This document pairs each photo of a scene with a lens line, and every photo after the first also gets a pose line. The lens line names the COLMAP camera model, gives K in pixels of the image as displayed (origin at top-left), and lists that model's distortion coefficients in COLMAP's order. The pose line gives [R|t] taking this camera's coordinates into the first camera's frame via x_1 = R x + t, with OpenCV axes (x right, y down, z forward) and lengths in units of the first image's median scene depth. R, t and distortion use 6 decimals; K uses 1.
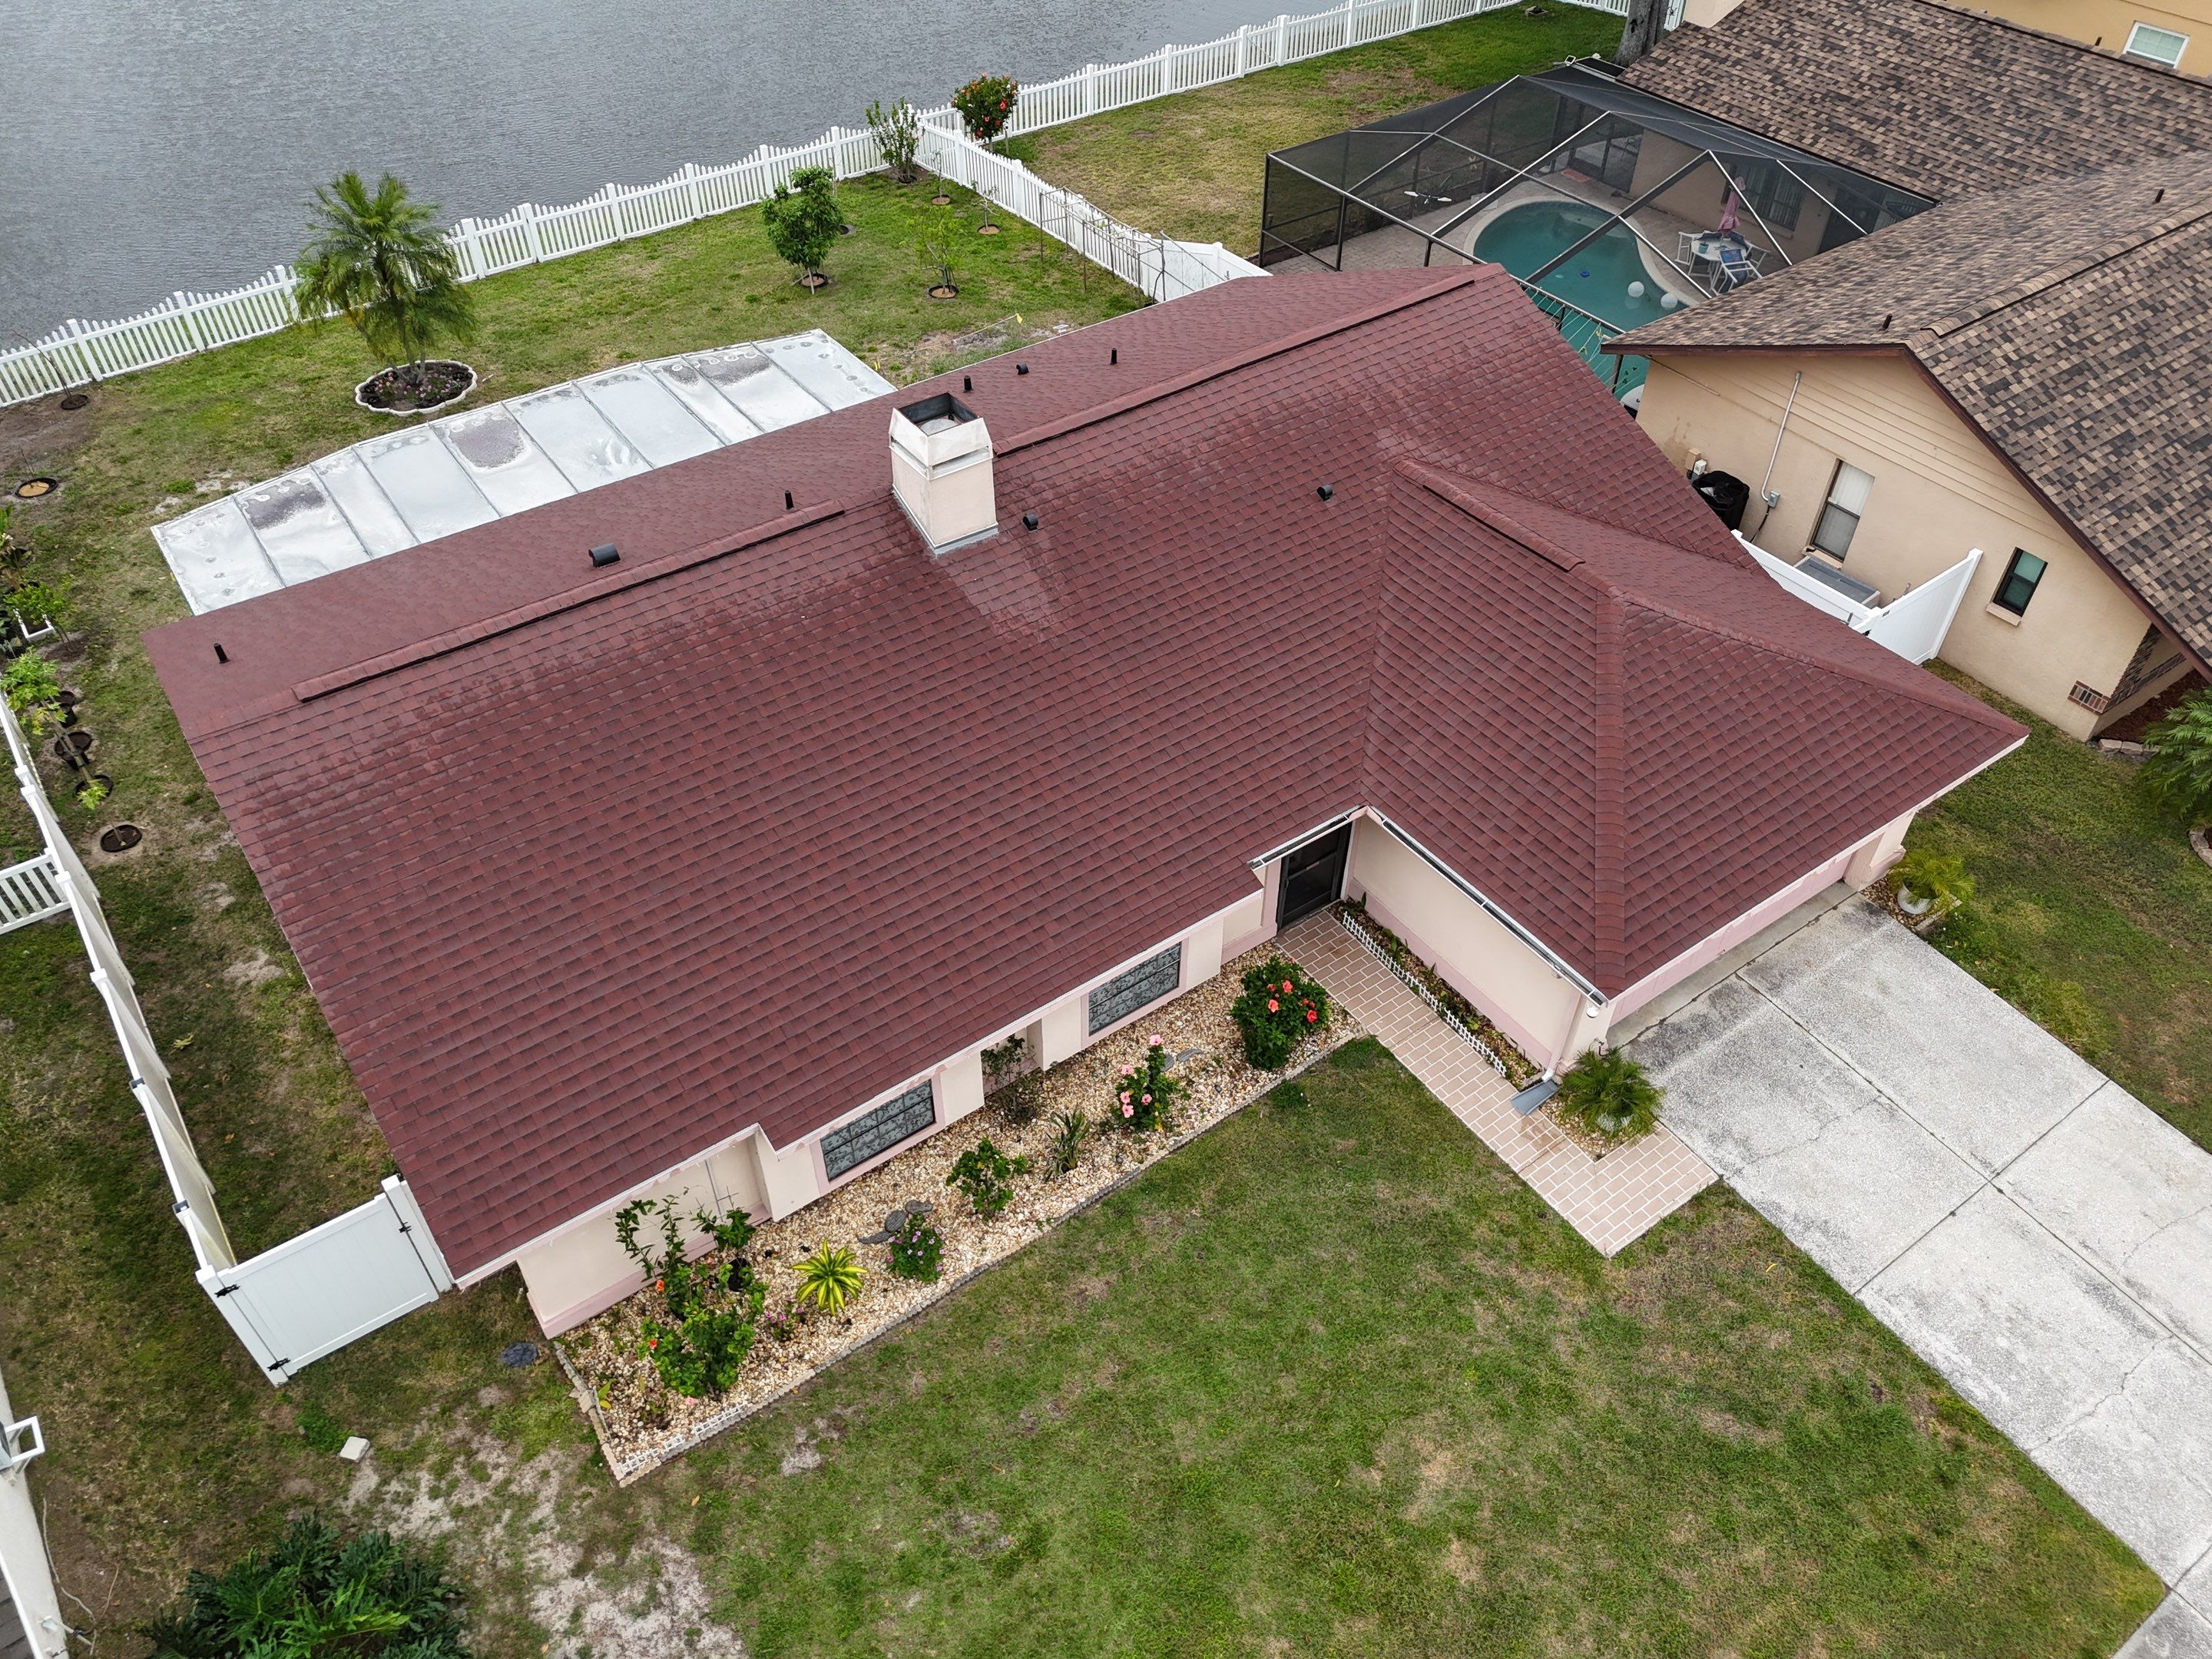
lens RADIAL K [[1632.4, 0, 1114.8], [0, 1632.4, 823.8], [0, 0, 1]] dist [0.059187, -0.041366]
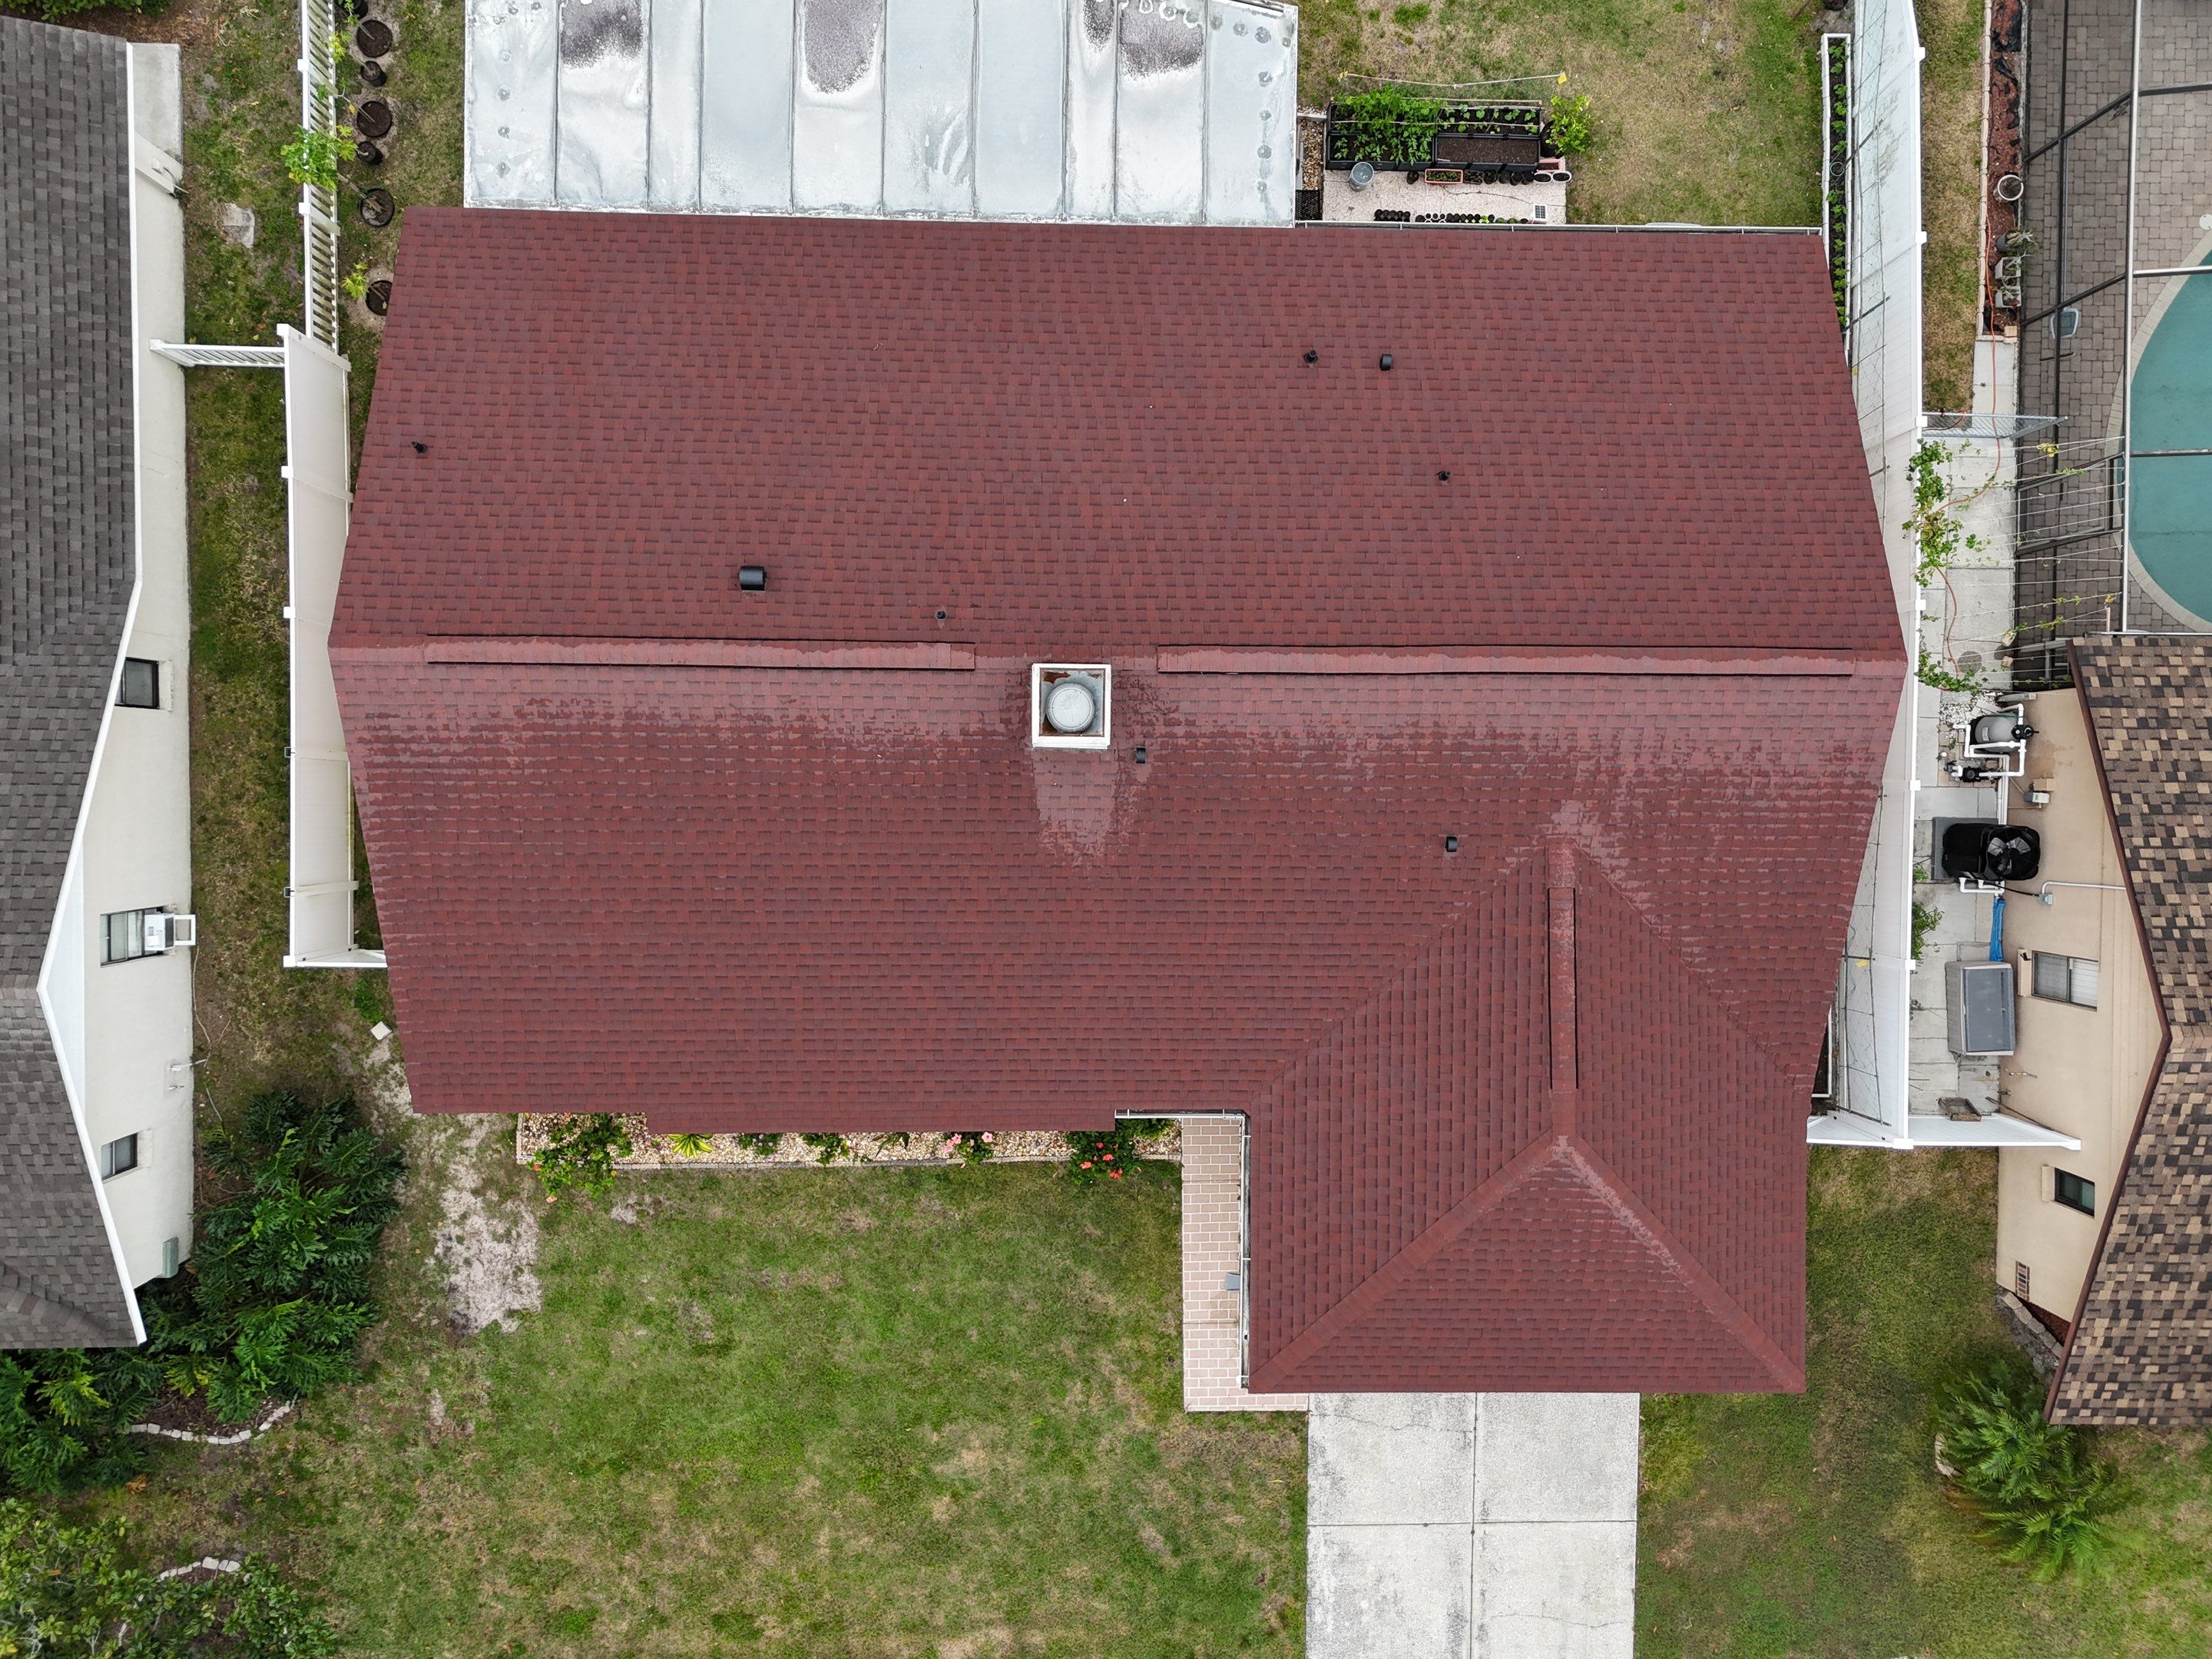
lens RADIAL K [[1632.4, 0, 1113.7], [0, 1632.4, 831.3], [0, 0, 1]] dist [0.059187, -0.041366]
pose [[0.808732, 0.586762, 0.040767, -0.081484], [-0.429753, 0.542159, 0.722064, -0.898927], [0.401578, -0.601476, 0.690624, 0.302415]]
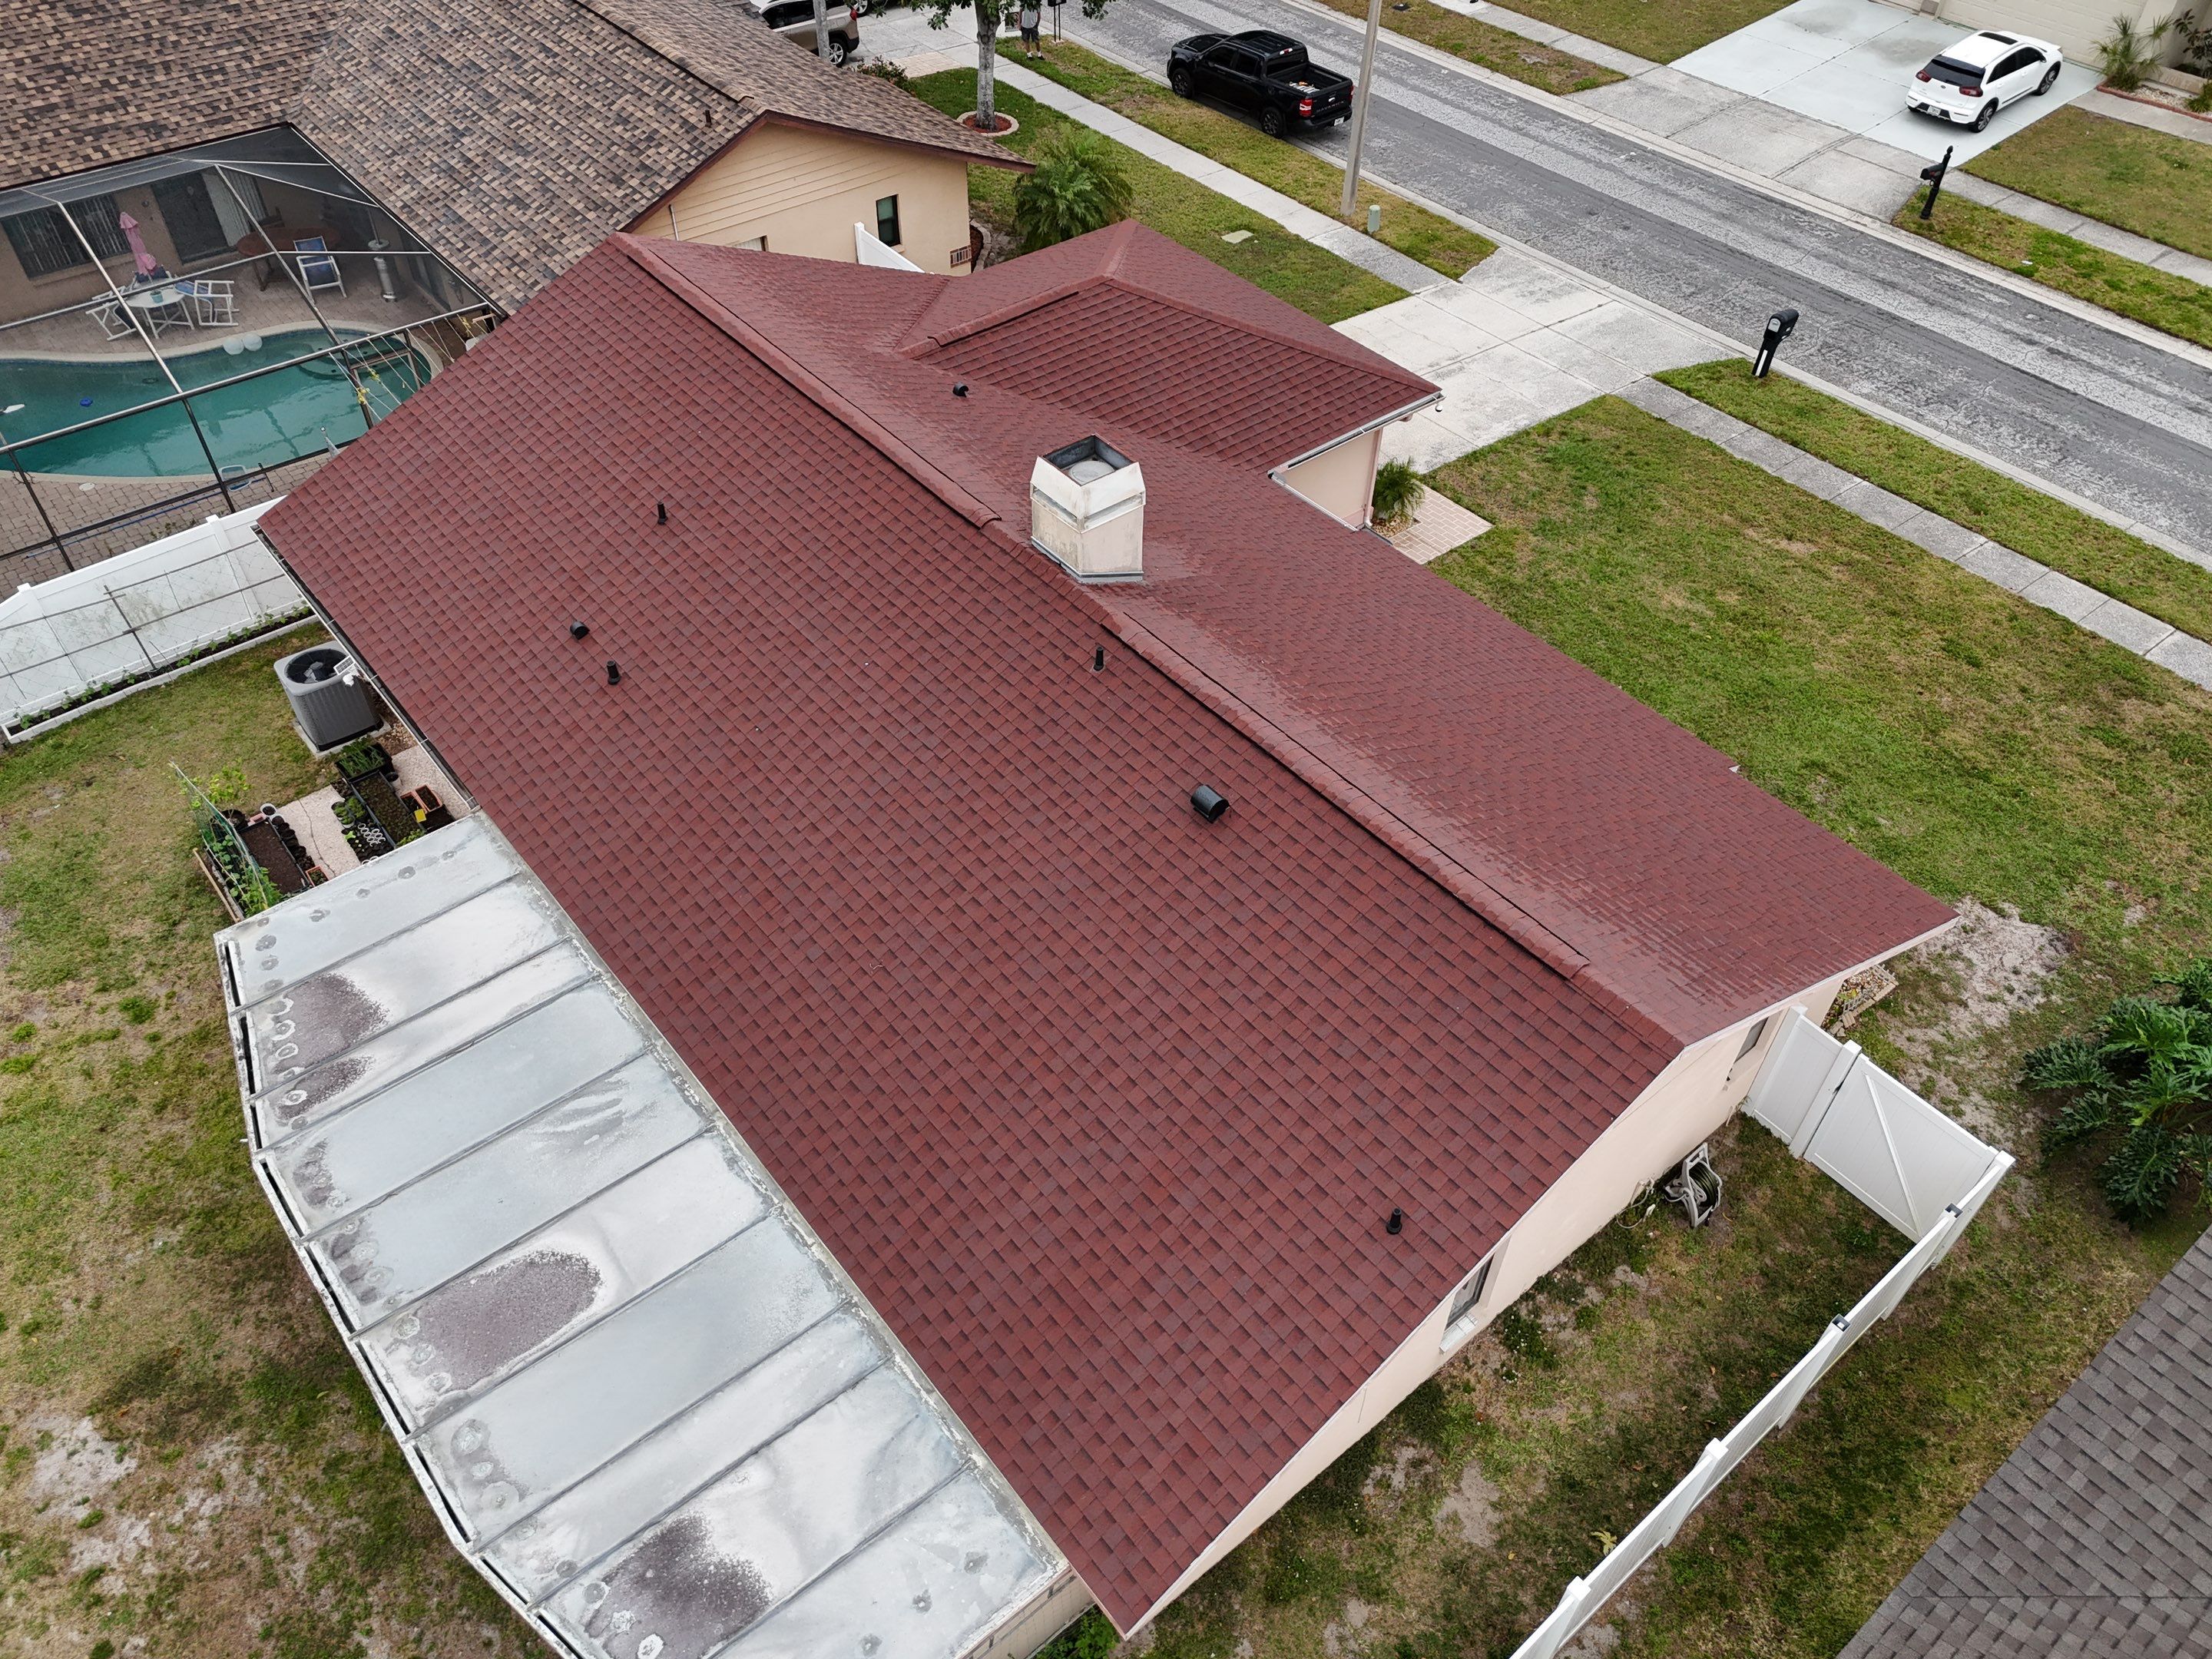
lens RADIAL K [[1632.4, 0, 1116.5], [0, 1632.4, 821.8], [0, 0, 1]] dist [0.059187, -0.041366]
pose [[-0.066095, -0.705386, 0.705735, -0.889308], [0.674182, 0.489848, 0.552746, -0.639909], [-0.735602, 0.512328, 0.443181, 0.678809]]
